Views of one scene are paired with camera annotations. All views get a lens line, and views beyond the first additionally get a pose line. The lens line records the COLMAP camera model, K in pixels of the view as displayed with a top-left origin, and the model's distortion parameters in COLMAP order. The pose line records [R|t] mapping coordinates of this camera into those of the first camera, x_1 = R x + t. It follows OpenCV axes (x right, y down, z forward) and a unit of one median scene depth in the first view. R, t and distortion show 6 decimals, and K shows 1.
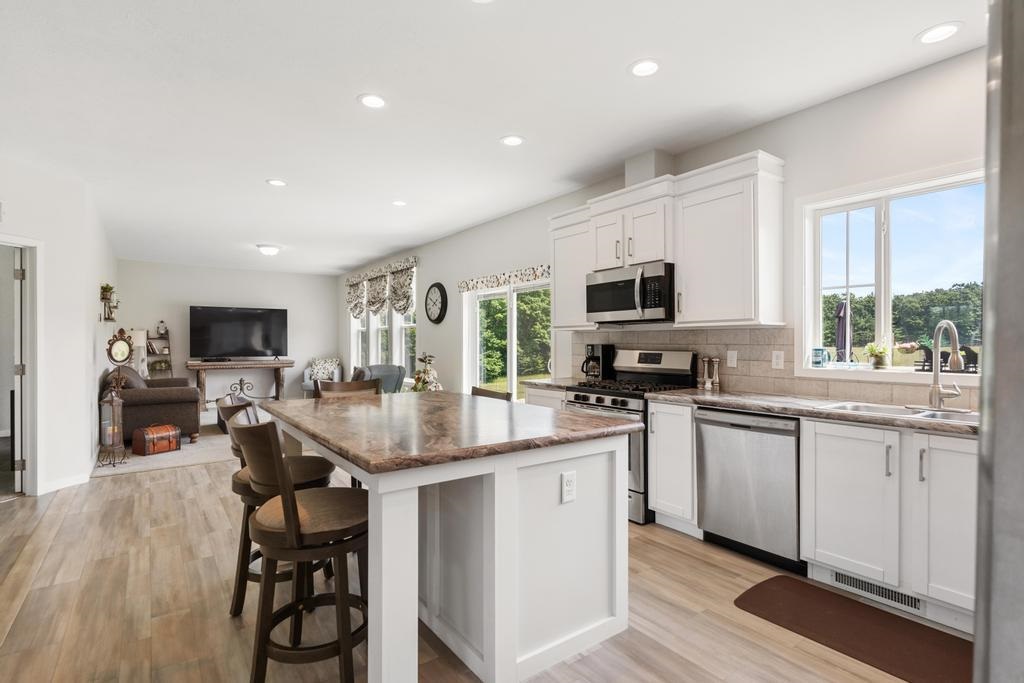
lens RADIAL K [[475.6, 0, 502.8], [0, 475.6, 344.5], [0, 0, 1]] dist [-0.003091, 0.000359]
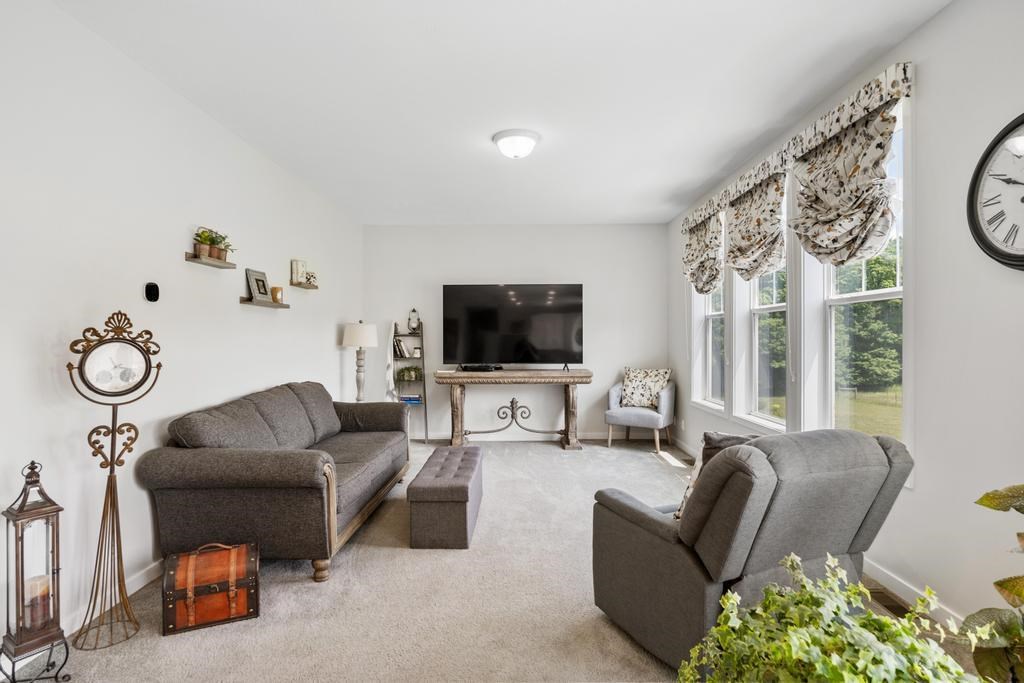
lens RADIAL K [[523.7, 0, 513.4], [0, 523.7, 346.2], [0, 0, 1]] dist [-0.002798, 0.001998]
pose [[0.803509, 0.008673, -0.595229, -0.154305], [-0.001081, 0.999913, 0.013111, -0.006550], [0.595291, -0.009891, 0.803449, 0.483015]]
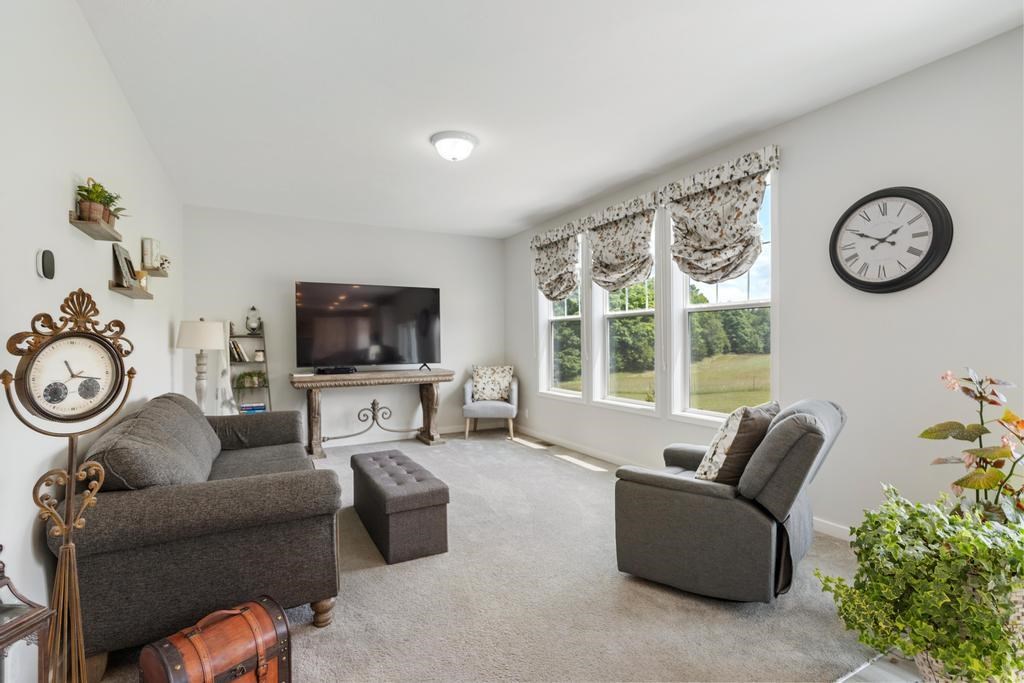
lens RADIAL K [[475.6, 0, 520.6], [0, 475.6, 346.3], [0, 0, 1]] dist [-0.003091, 0.000359]
pose [[0.991987, -0.003147, -0.126298, -0.303797], [0.004193, 0.999959, 0.008024, -0.002857], [0.126267, -0.008489, 0.991960, 0.442540]]
